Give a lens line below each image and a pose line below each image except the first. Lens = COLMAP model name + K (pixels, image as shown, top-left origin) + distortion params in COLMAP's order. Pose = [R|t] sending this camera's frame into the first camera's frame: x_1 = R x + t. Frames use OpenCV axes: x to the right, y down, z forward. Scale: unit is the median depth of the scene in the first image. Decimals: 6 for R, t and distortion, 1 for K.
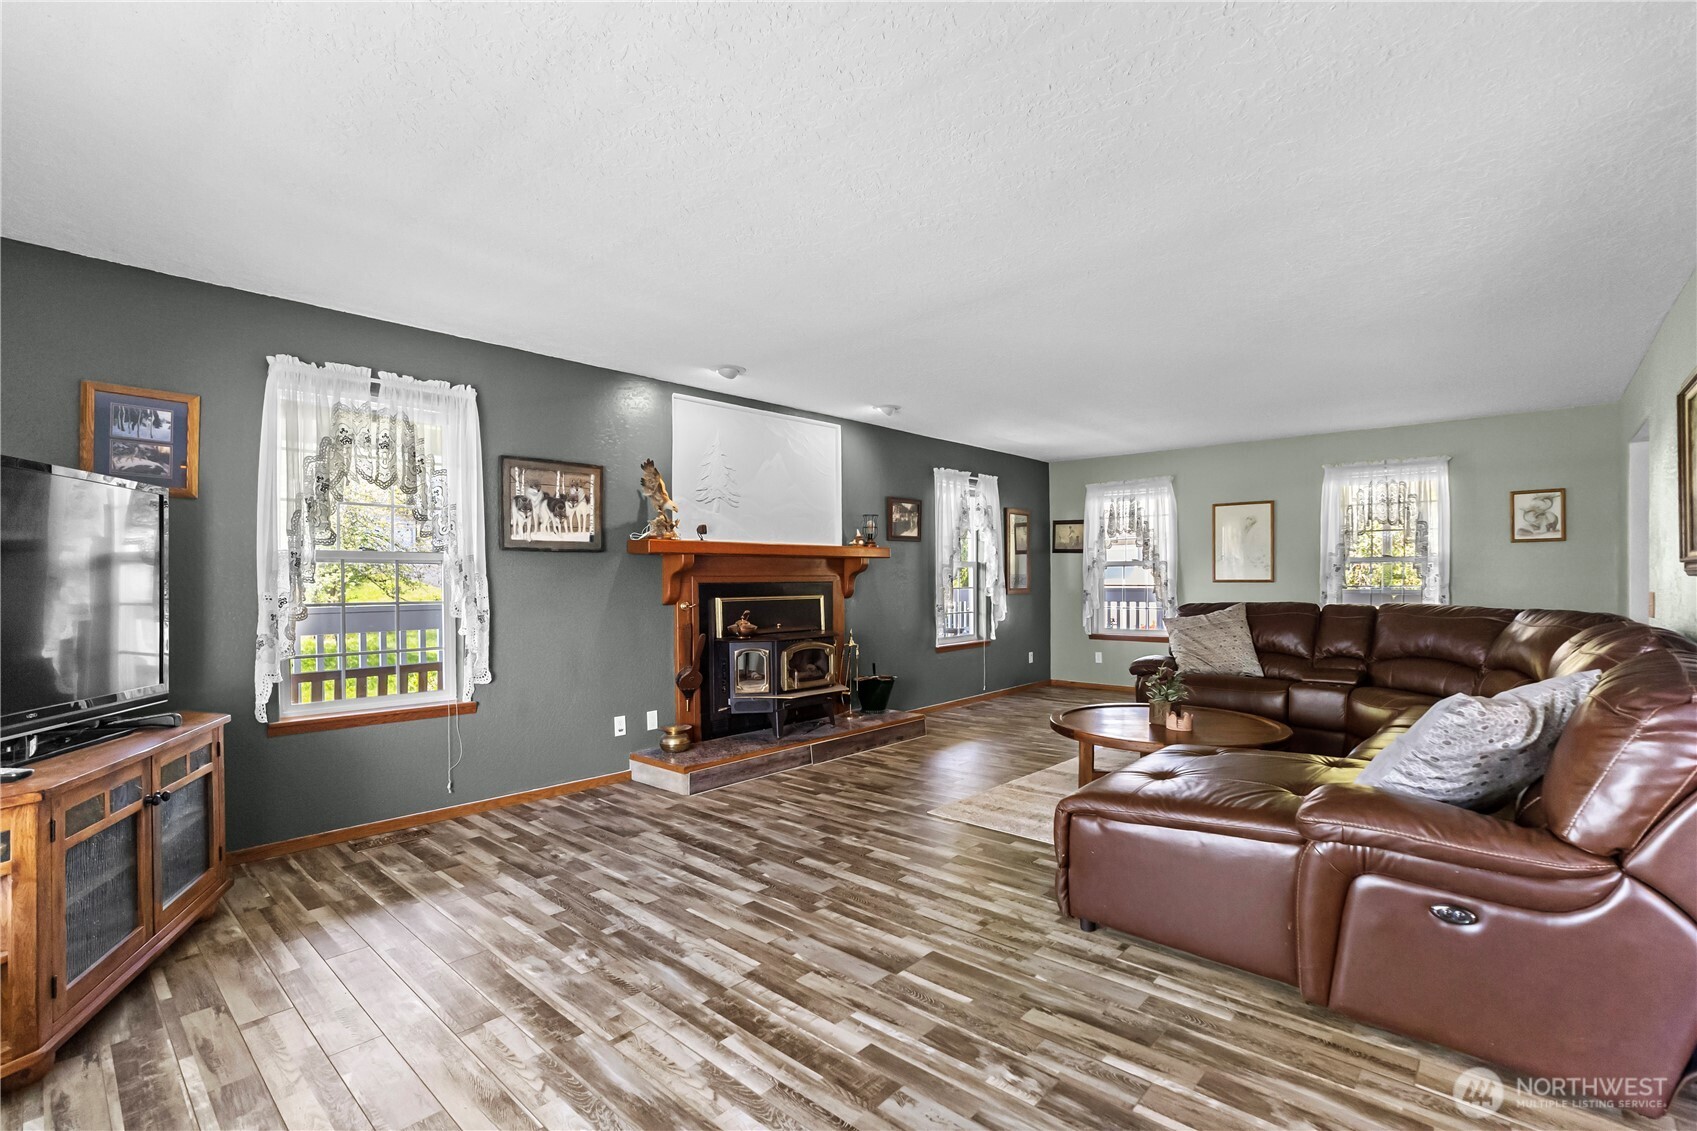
lens RADIAL K [[770.5, 0, 854.2], [0, 770.5, 574.5], [0, 0, 1]] dist [-0.019455, 0.000553]
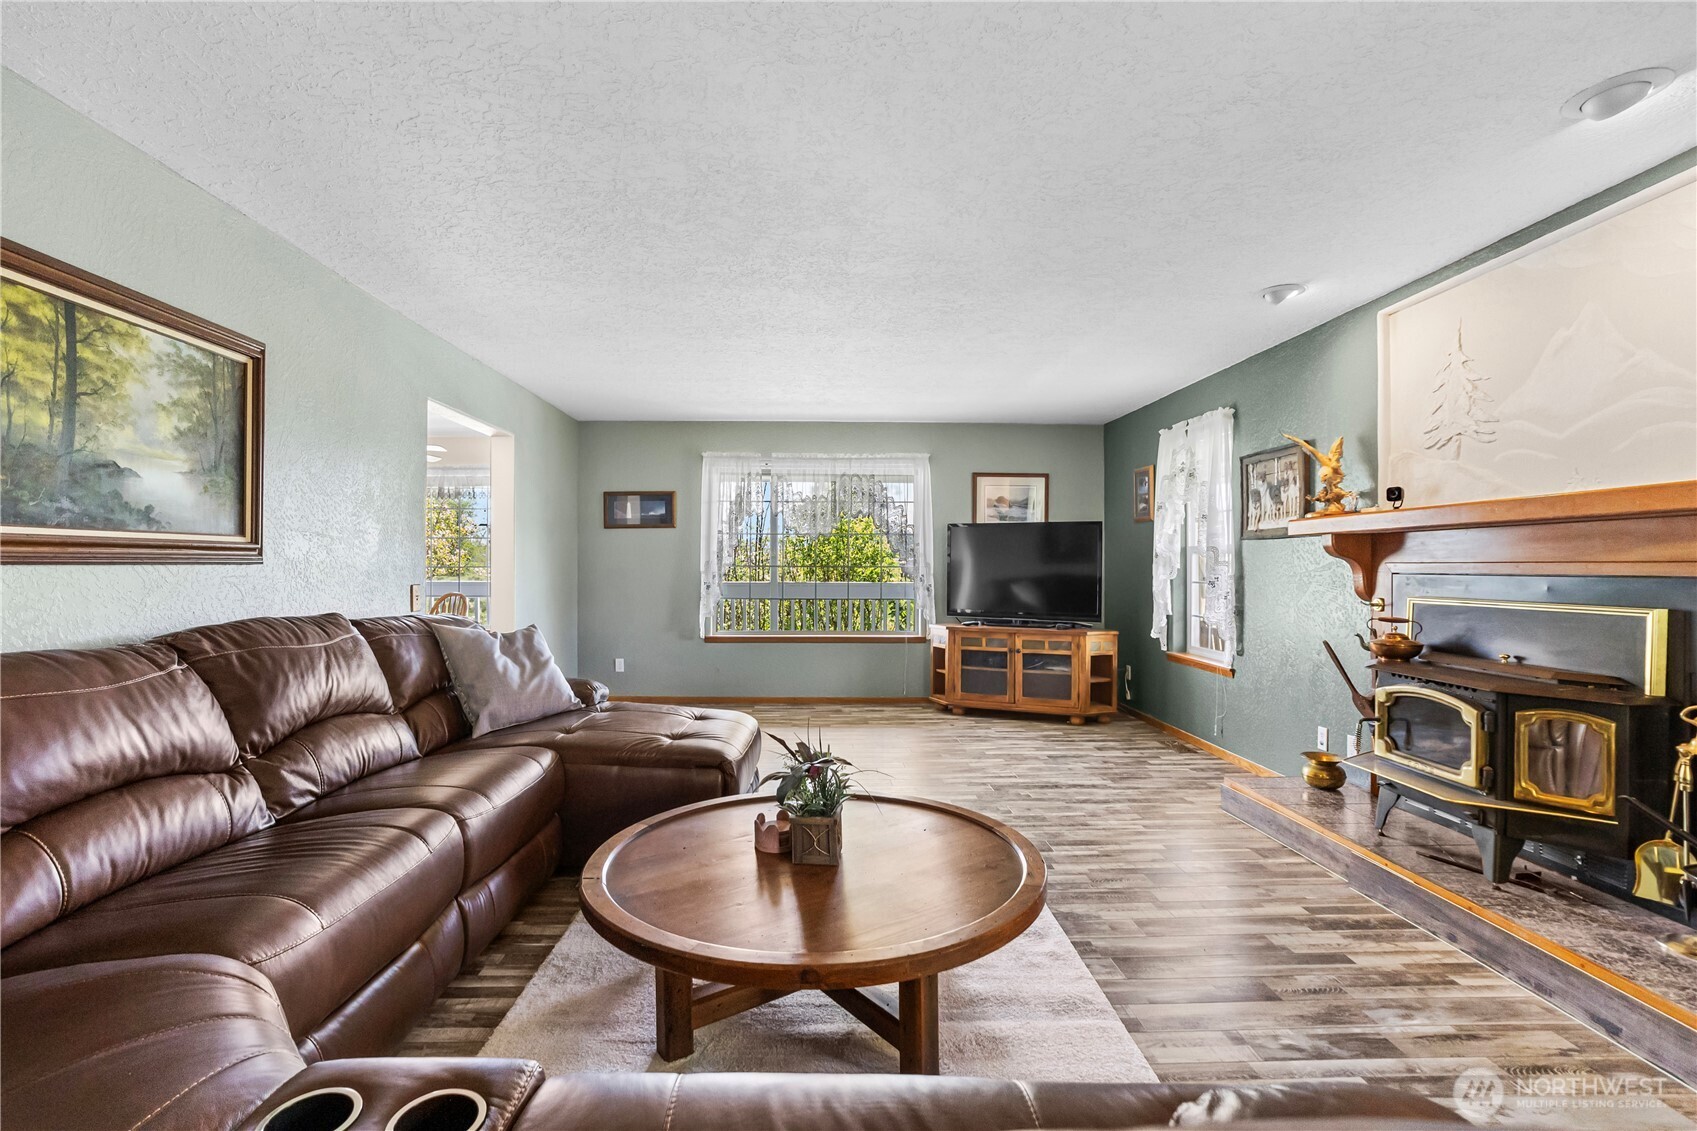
lens RADIAL K [[770.5, 0, 845.4], [0, 770.5, 564.8], [0, 0, 1]] dist [-0.019455, 0.000553]
pose [[-0.706600, 0.005381, -0.707593, 0.739517], [0.008632, 0.999962, -0.001016, 0.000629], [0.707561, -0.006825, -0.706619, 1.348884]]
